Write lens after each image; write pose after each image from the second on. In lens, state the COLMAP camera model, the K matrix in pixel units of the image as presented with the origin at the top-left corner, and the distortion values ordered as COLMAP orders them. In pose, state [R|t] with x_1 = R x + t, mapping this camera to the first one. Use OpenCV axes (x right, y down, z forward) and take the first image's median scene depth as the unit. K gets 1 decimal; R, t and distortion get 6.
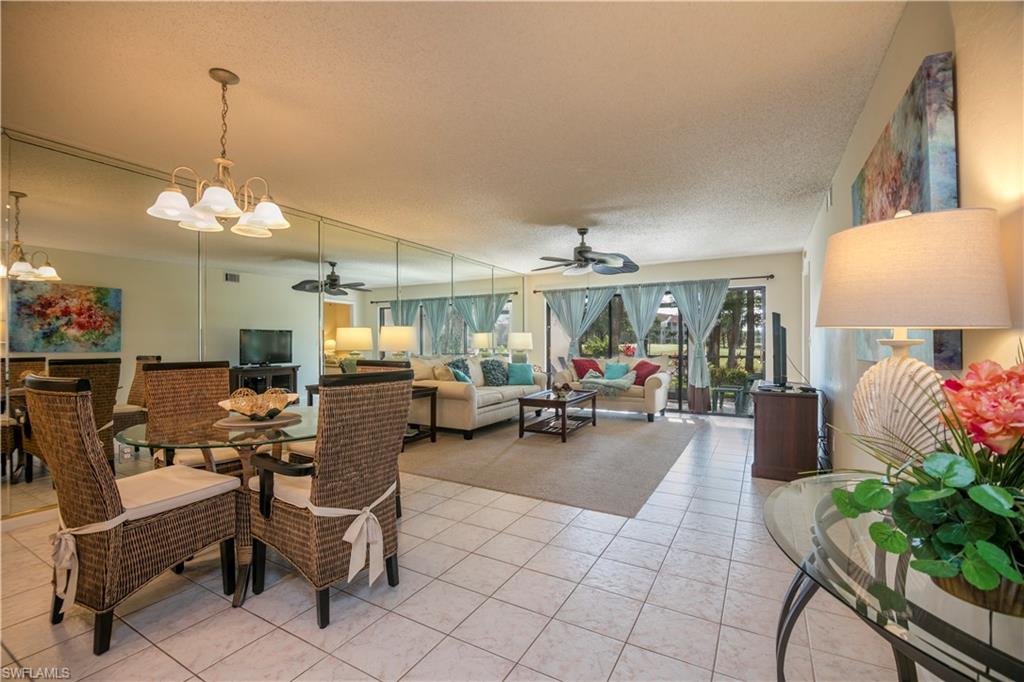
lens RADIAL K [[441.9, 0, 513.6], [0, 441.9, 347.3], [0, 0, 1]] dist [-0.008938, -0.002759]
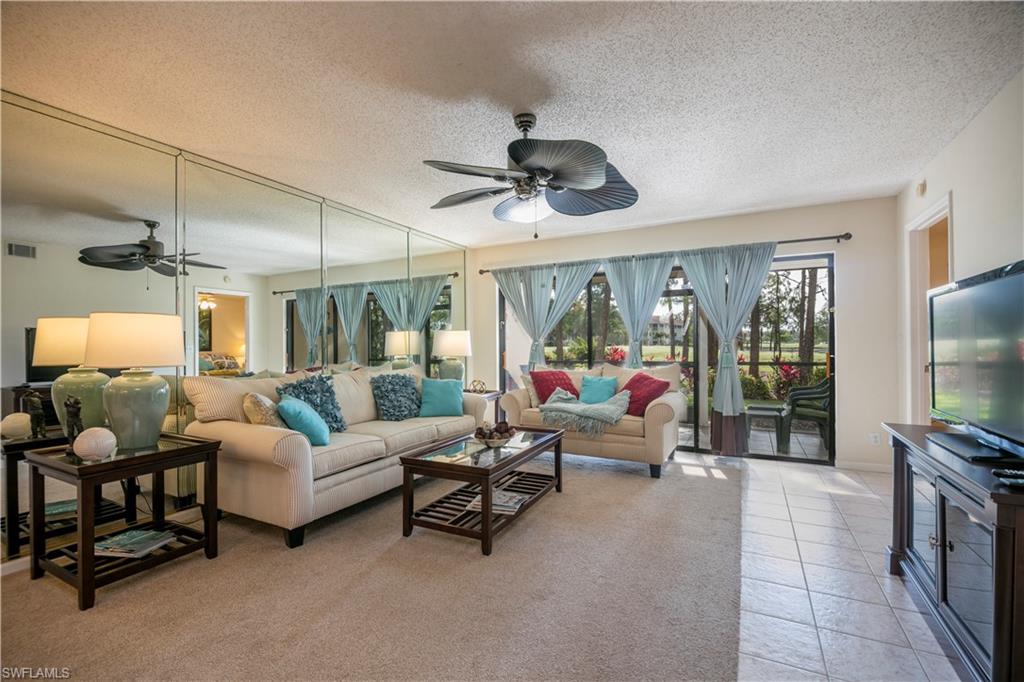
lens RADIAL K [[441.9, 0, 514.1], [0, 441.9, 348.3], [0, 0, 1]] dist [-0.008938, -0.002759]
pose [[0.999554, -0.006554, 0.029140, 0.095654], [0.006645, 0.999973, -0.003005, -0.004746], [-0.029119, 0.003198, 0.999571, 0.377908]]
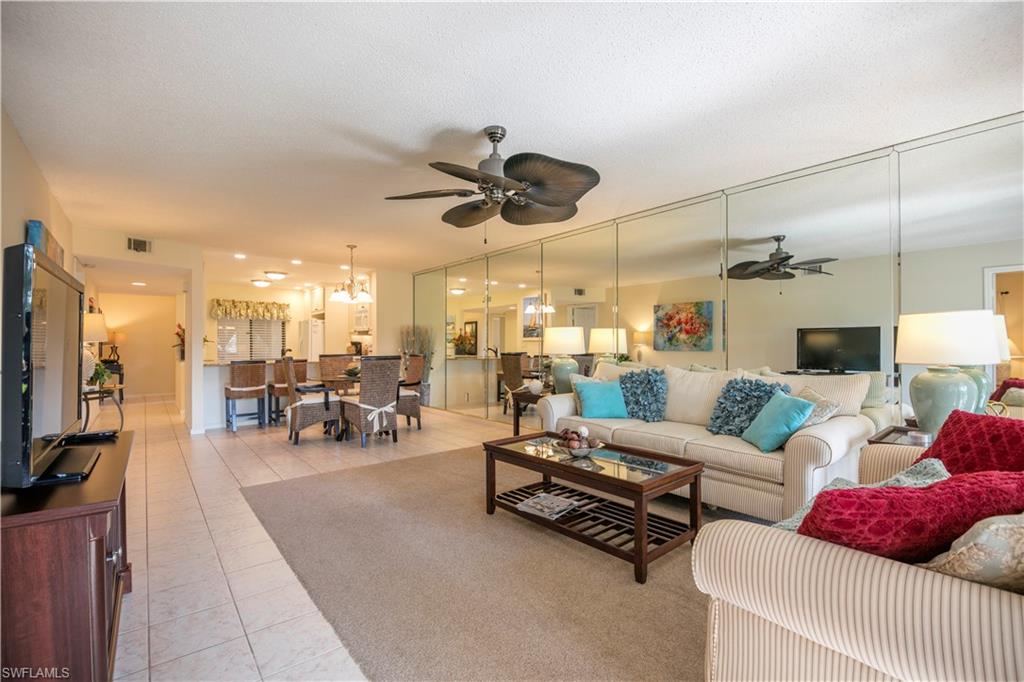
lens RADIAL K [[464.9, 0, 517.8], [0, 464.9, 343.4], [0, 0, 1]] dist [-0.014029, -0.000449]
pose [[-0.366855, -0.002410, -0.930275, 0.503609], [-0.008513, 0.999963, 0.000767, -0.007924], [0.930239, 0.008201, -0.366862, 0.927374]]
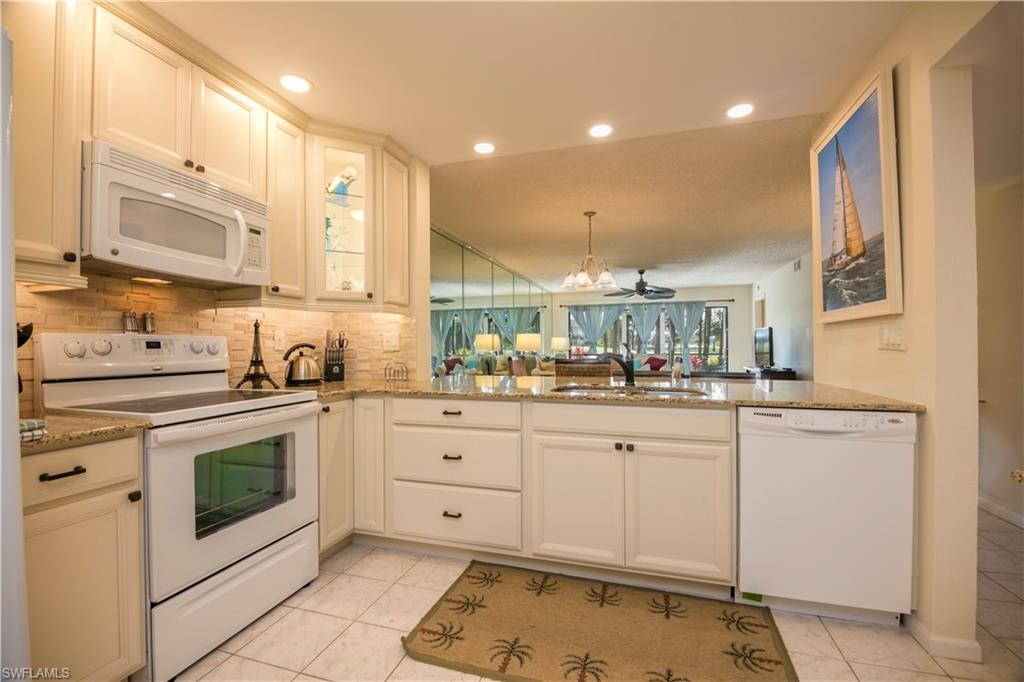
lens RADIAL K [[441.9, 0, 511.1], [0, 441.9, 343.9], [0, 0, 1]] dist [-0.008938, -0.002759]
pose [[0.976903, -0.002513, 0.213669, -0.459035], [0.005744, 0.999878, -0.014501, 0.005761], [-0.213606, 0.015393, 0.976799, -0.300199]]
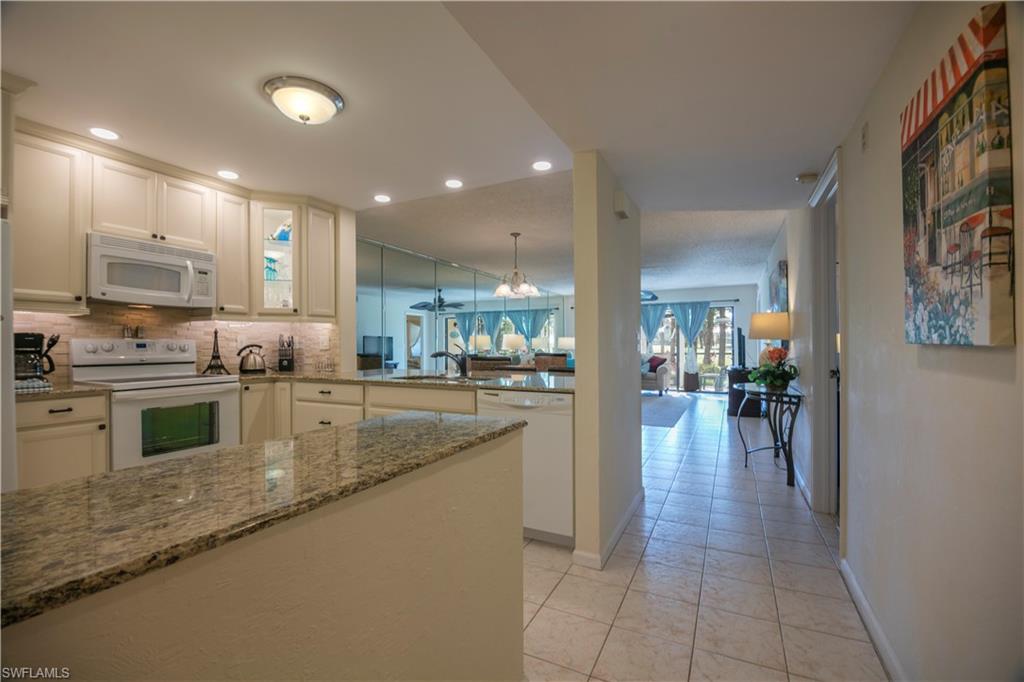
lens RADIAL K [[441.9, 0, 509.2], [0, 441.9, 343.8], [0, 0, 1]] dist [-0.008938, -0.002759]
pose [[0.999022, -0.003313, 0.044094, -0.254752], [0.003931, 0.999895, -0.013944, 0.006974], [-0.044044, 0.014104, 0.998930, -0.455579]]
